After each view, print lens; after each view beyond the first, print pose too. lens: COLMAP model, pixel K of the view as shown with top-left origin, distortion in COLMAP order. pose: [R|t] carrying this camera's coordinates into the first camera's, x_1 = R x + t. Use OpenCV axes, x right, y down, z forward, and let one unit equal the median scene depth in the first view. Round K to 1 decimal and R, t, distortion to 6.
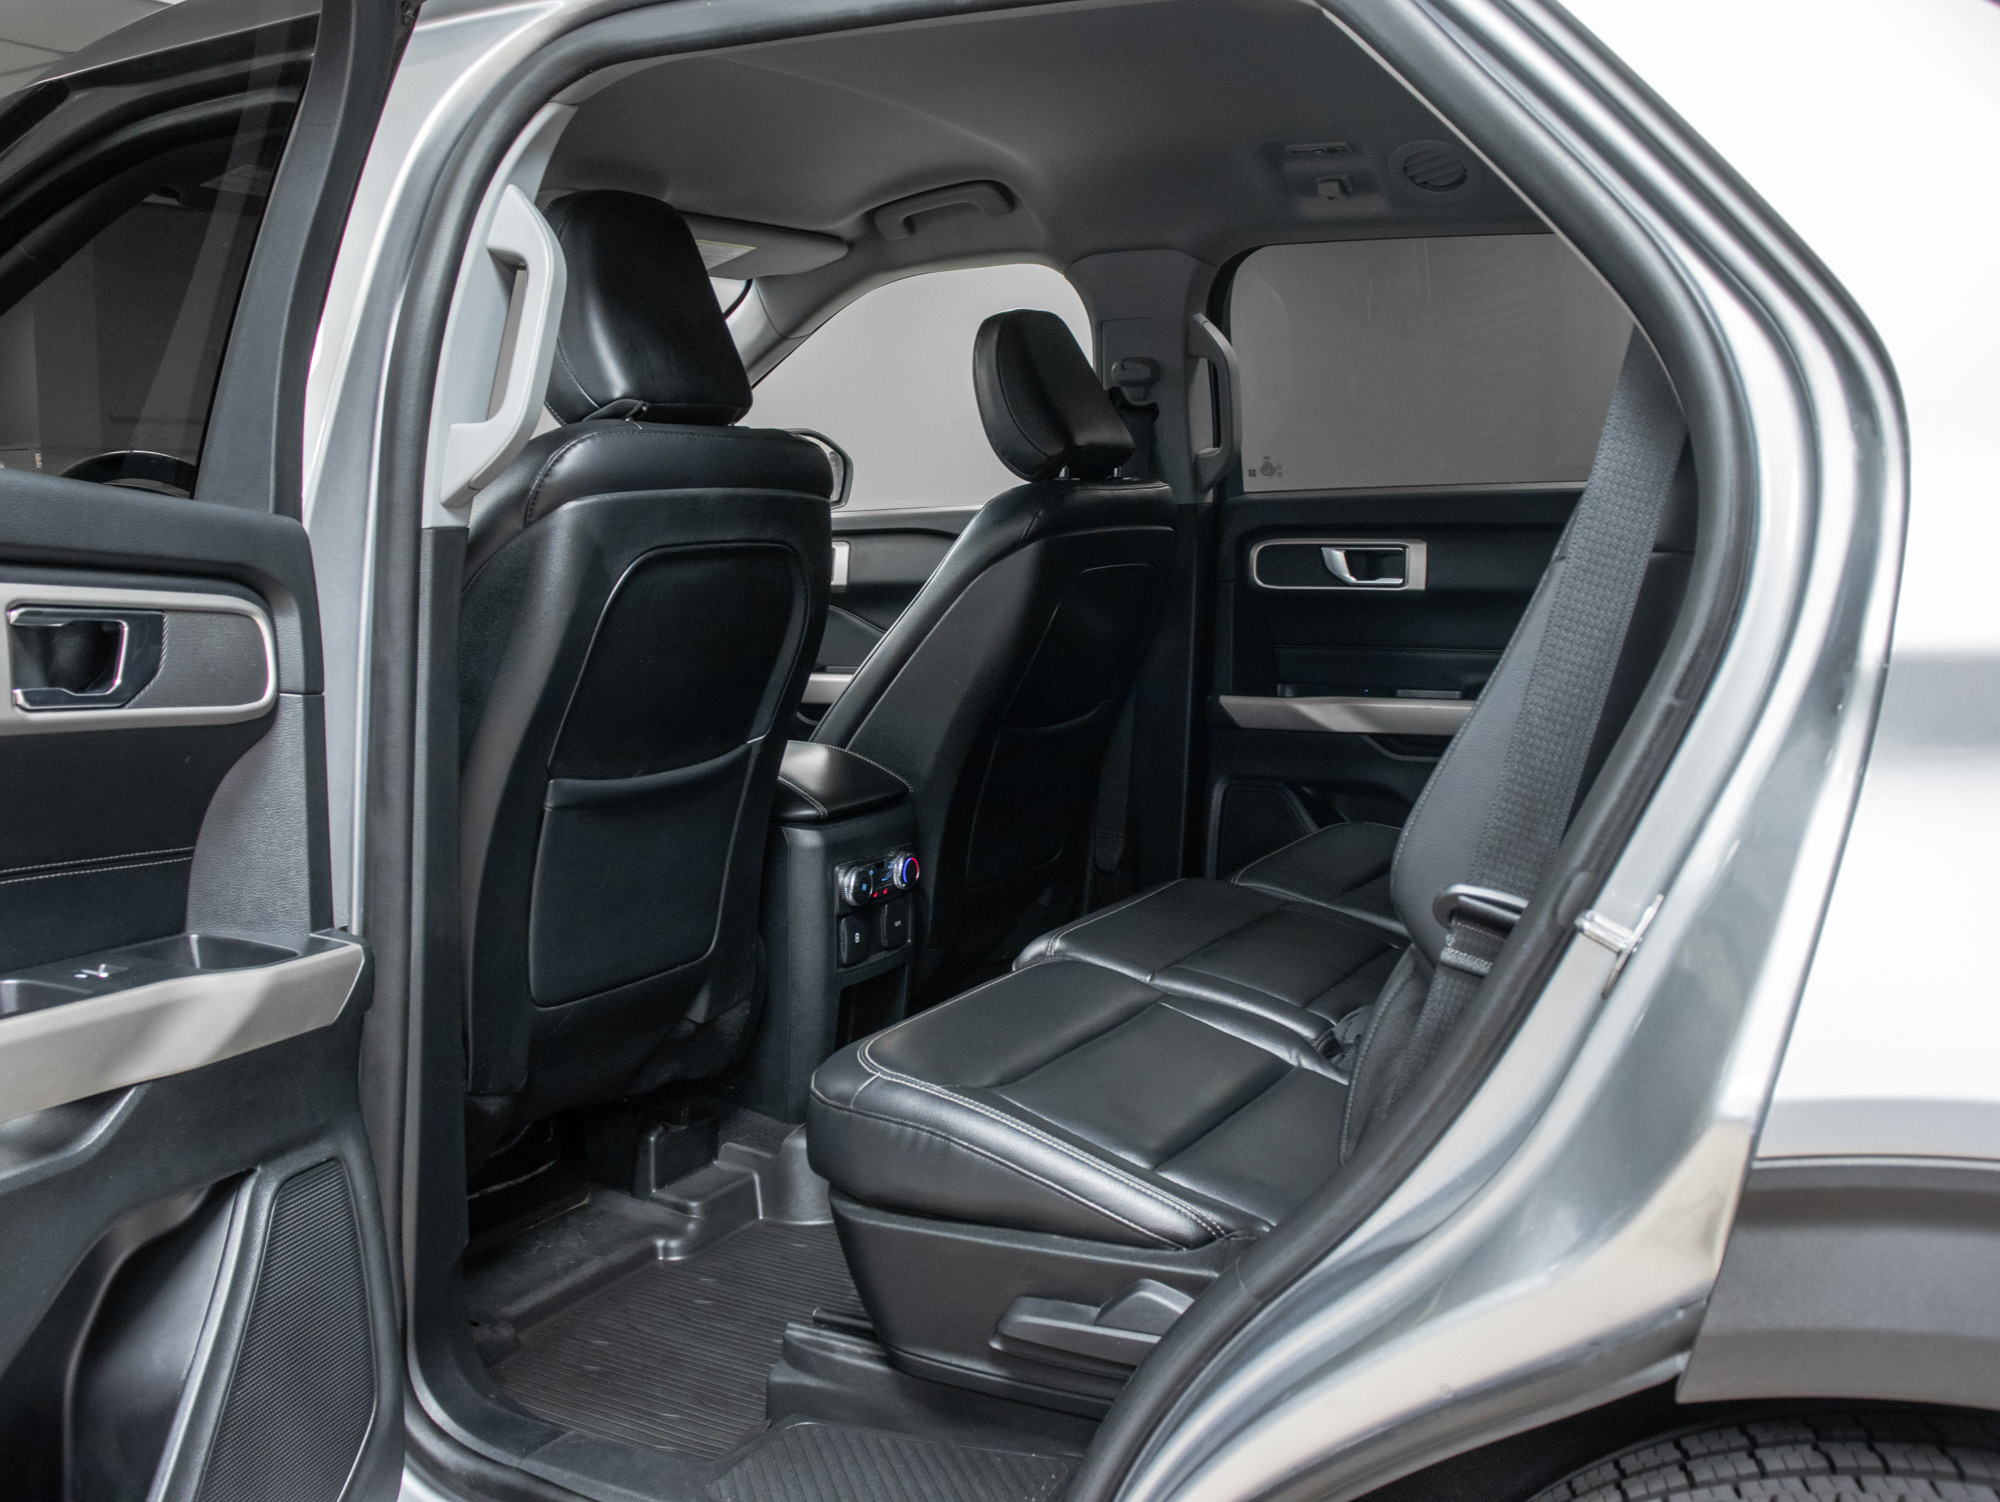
lens RADIAL K [[1827.4, 0, 1000.0], [0, 1827.4, 751.0], [0, 0, 1]] dist [-0.144065, 0.089313]
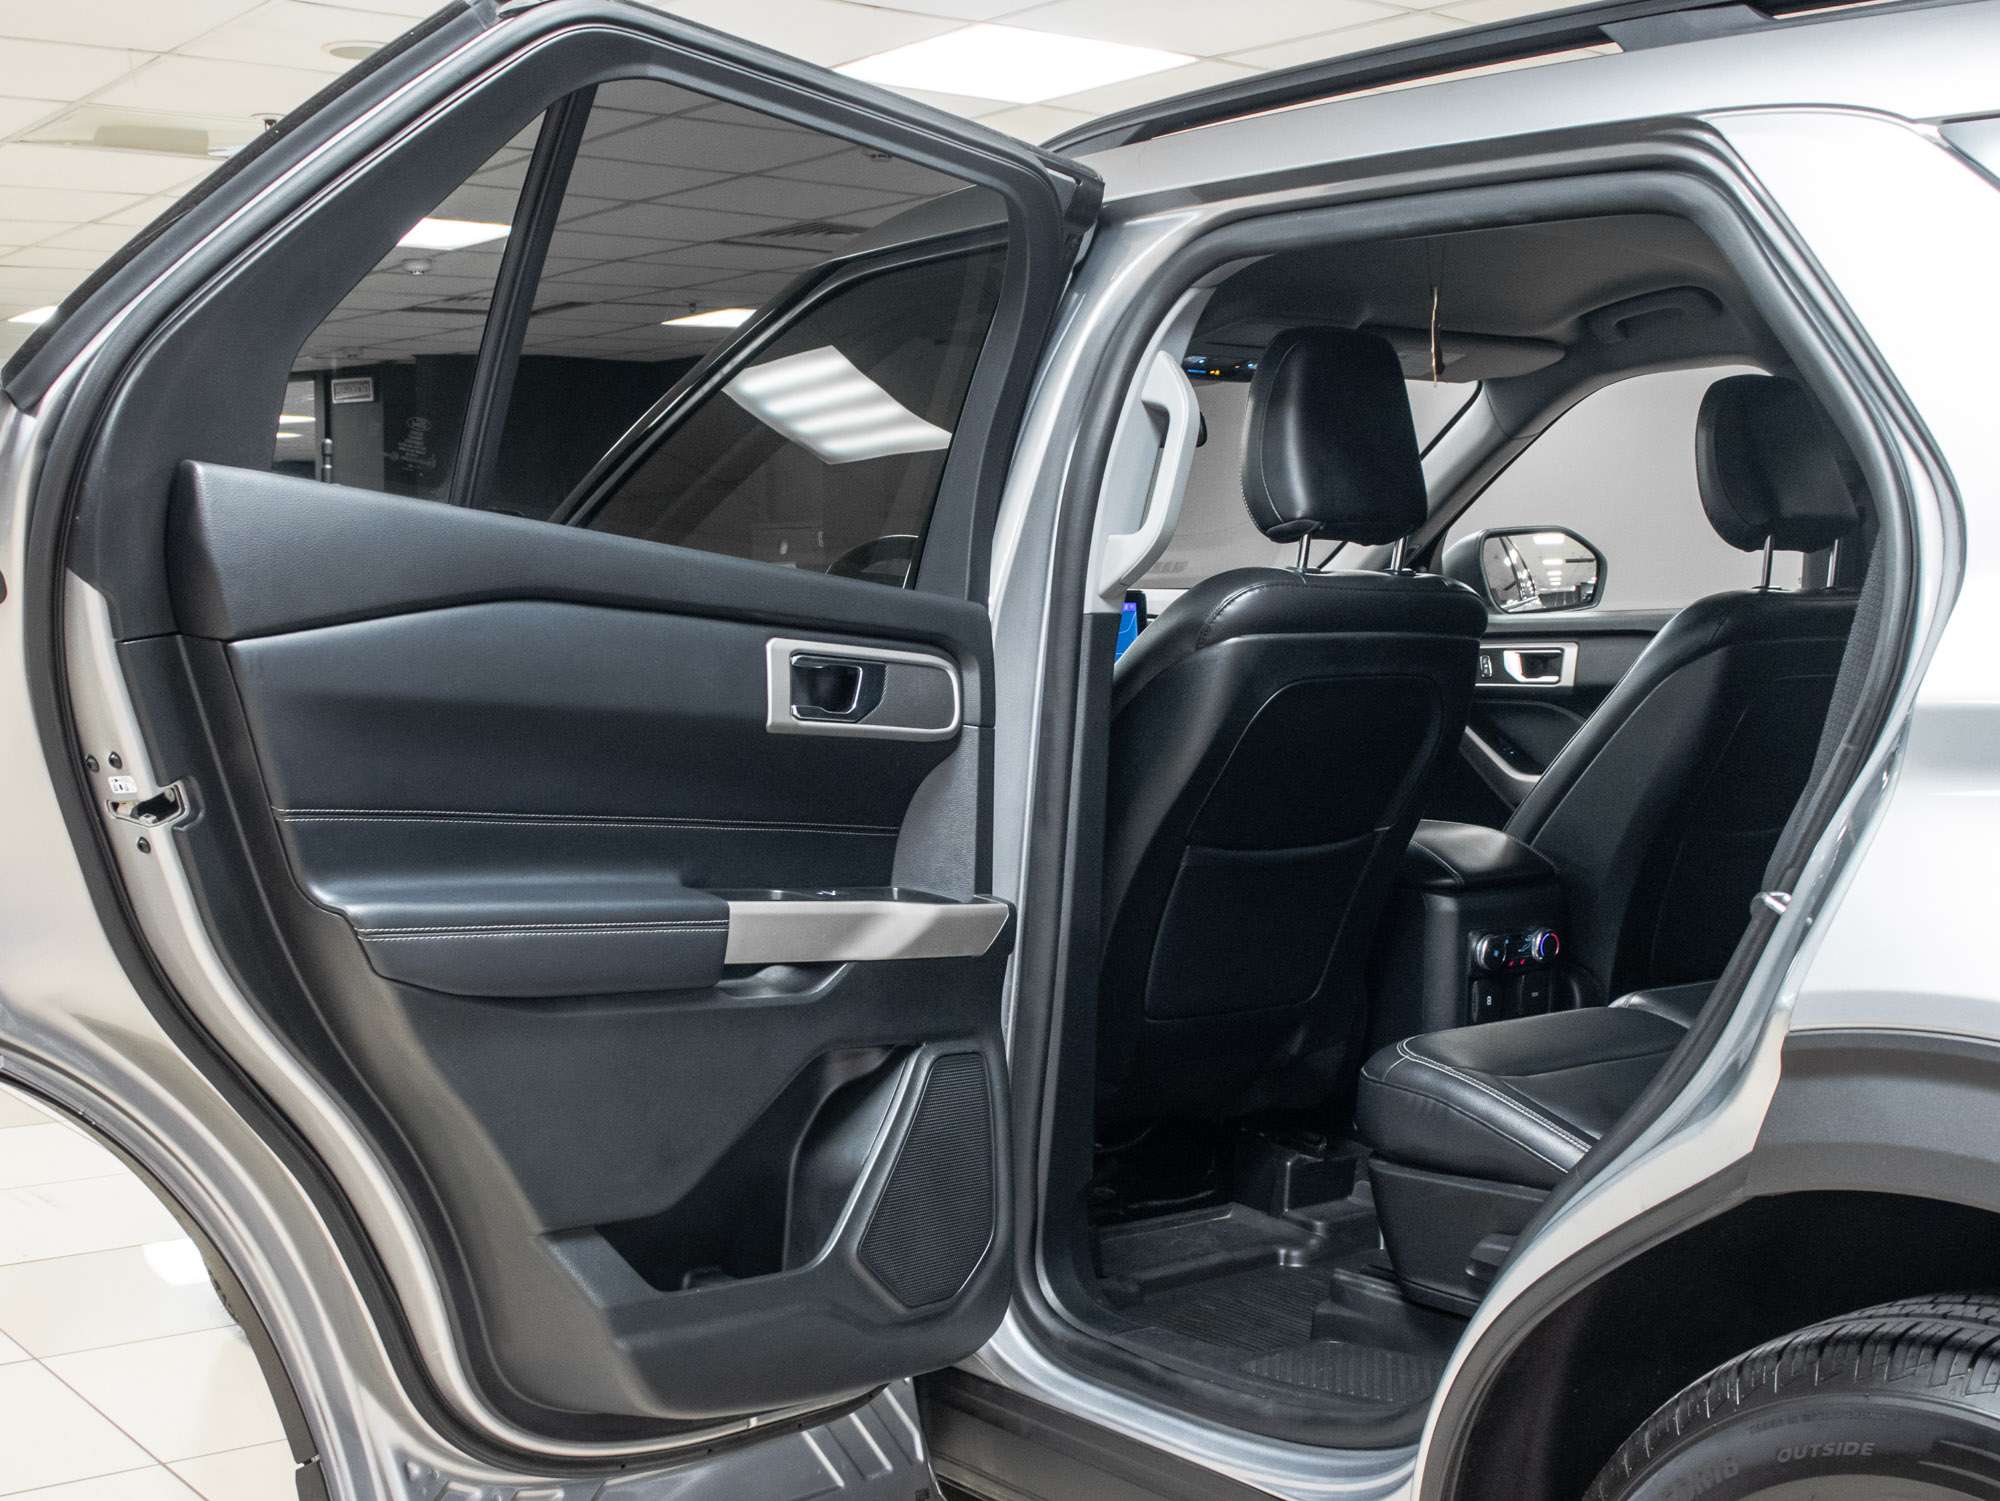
lens RADIAL K [[1827.4, 0, 1000.0], [0, 1827.4, 750.5], [0, 0, 1]] dist [-0.144065, 0.089313]
pose [[0.921958, 0.036927, -0.385526, 0.159952], [-0.057317, 0.997492, -0.041527, 0.039949], [0.383026, 0.060383, 0.921762, -0.283943]]
